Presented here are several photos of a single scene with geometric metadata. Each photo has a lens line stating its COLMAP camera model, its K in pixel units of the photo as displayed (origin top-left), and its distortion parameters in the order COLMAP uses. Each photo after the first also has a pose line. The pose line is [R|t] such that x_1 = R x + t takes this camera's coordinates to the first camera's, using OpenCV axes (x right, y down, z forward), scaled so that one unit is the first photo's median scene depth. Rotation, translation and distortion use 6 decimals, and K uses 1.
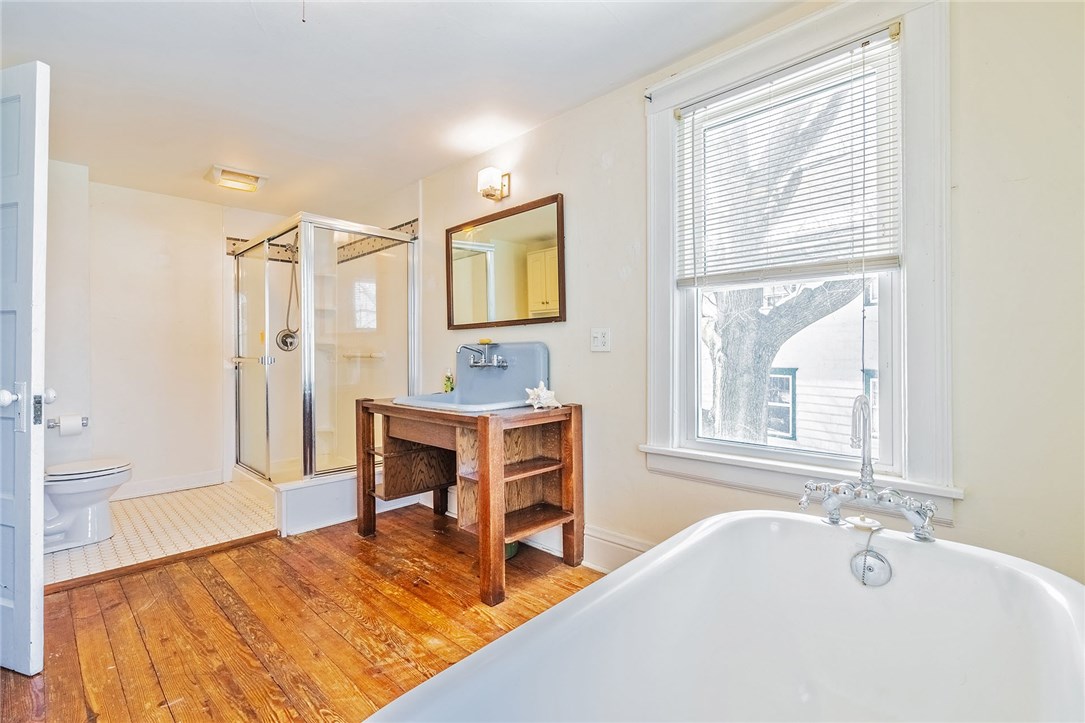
lens RADIAL K [[494.9, 0, 540.0], [0, 494.9, 351.5], [0, 0, 1]] dist [-0.002419, 0.000041]
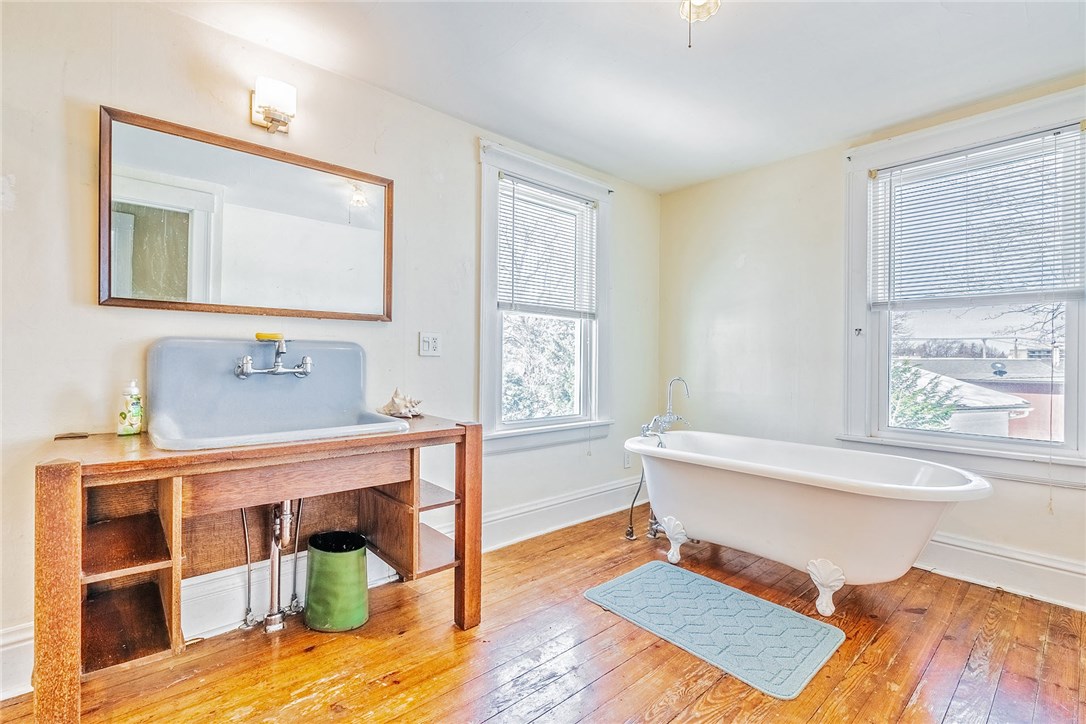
lens RADIAL K [[478.8, 0, 543.0], [0, 478.8, 362.0], [0, 0, 1]] dist [-0.001410, -0.000097]
pose [[0.080907, 0.007175, 0.996696, -0.850477], [-0.010037, 0.999929, -0.006383, 0.016644], [-0.996671, -0.009488, 0.080974, 0.685557]]
